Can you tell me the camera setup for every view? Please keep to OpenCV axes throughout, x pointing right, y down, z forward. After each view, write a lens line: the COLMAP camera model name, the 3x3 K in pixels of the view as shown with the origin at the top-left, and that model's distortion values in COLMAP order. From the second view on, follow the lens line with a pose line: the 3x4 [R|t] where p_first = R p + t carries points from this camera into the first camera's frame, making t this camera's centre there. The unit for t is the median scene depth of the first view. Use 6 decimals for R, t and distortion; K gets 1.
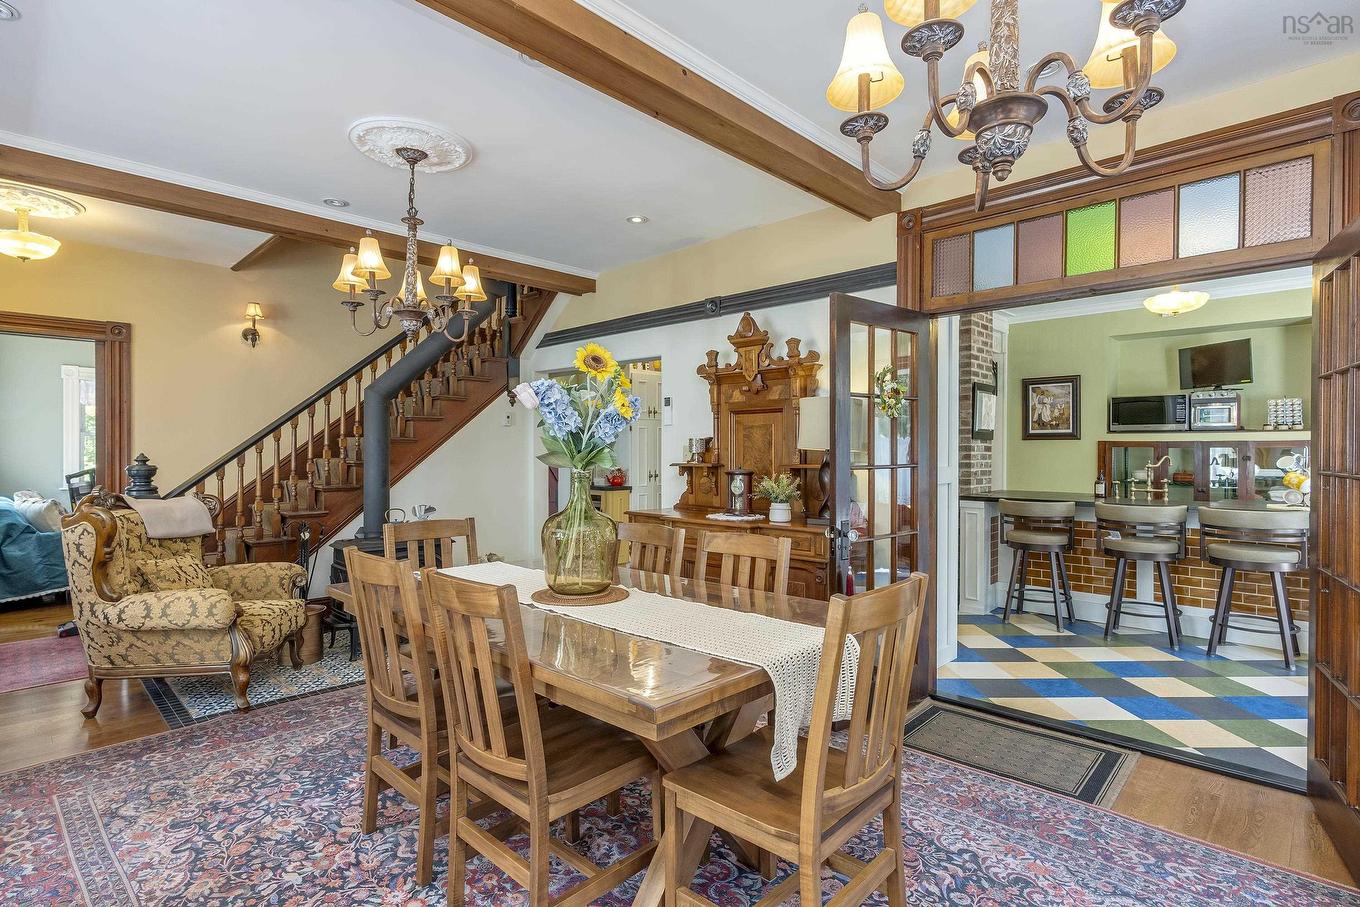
lens RADIAL K [[669.5, 0, 676.1], [0, 669.5, 445.4], [0, 0, 1]] dist [-0.000691, 0.000769]
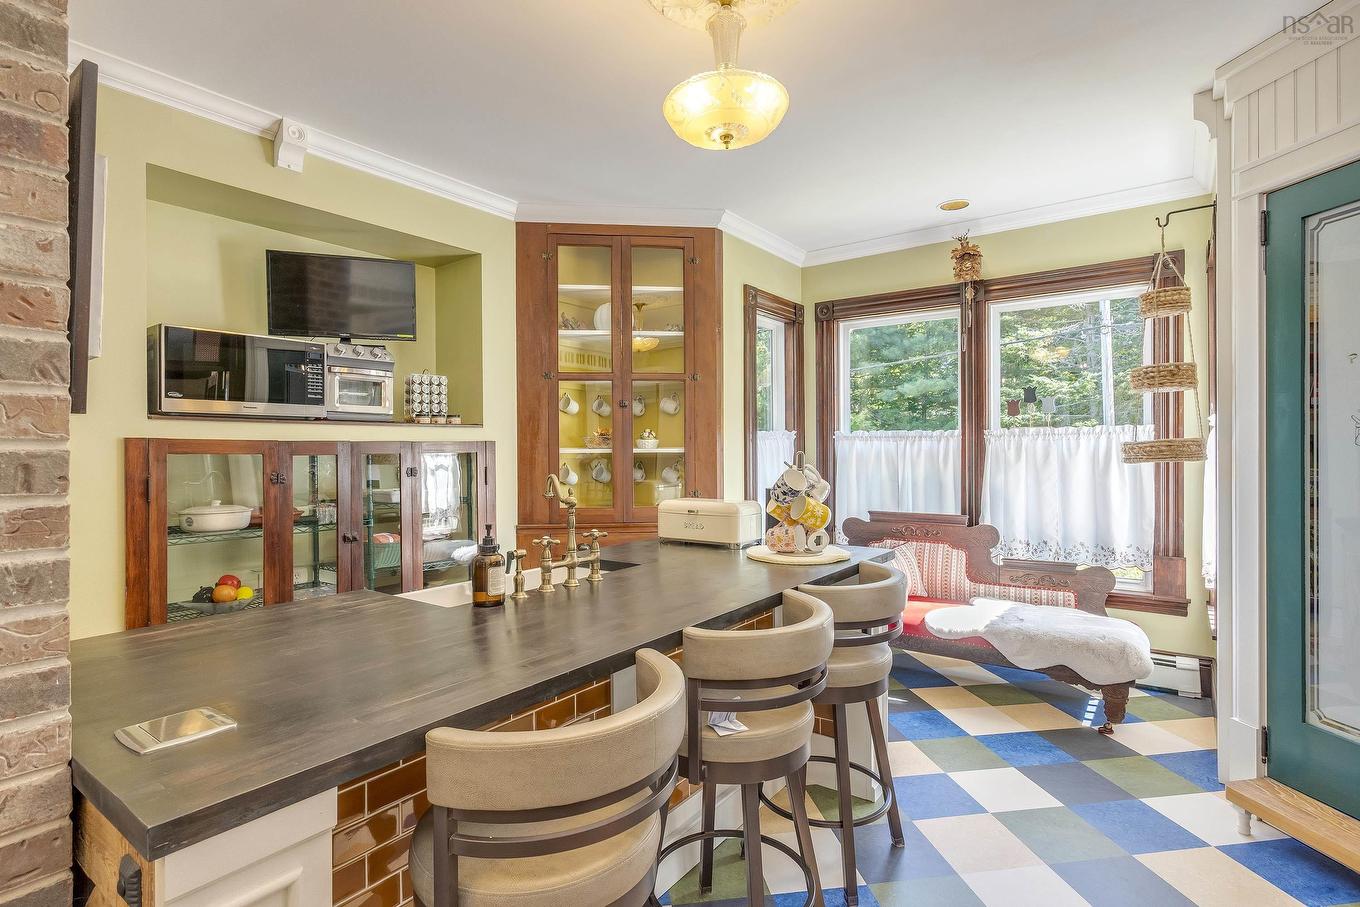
lens RADIAL K [[669.5, 0, 676.1], [0, 669.5, 445.4], [0, 0, 1]] dist [-0.000691, 0.000769]
pose [[-0.117810, 0.002756, 0.993032, 0.237587], [-0.000123, 0.999996, -0.002790, -0.001214], [-0.993036, -0.000451, -0.117809, 0.785731]]
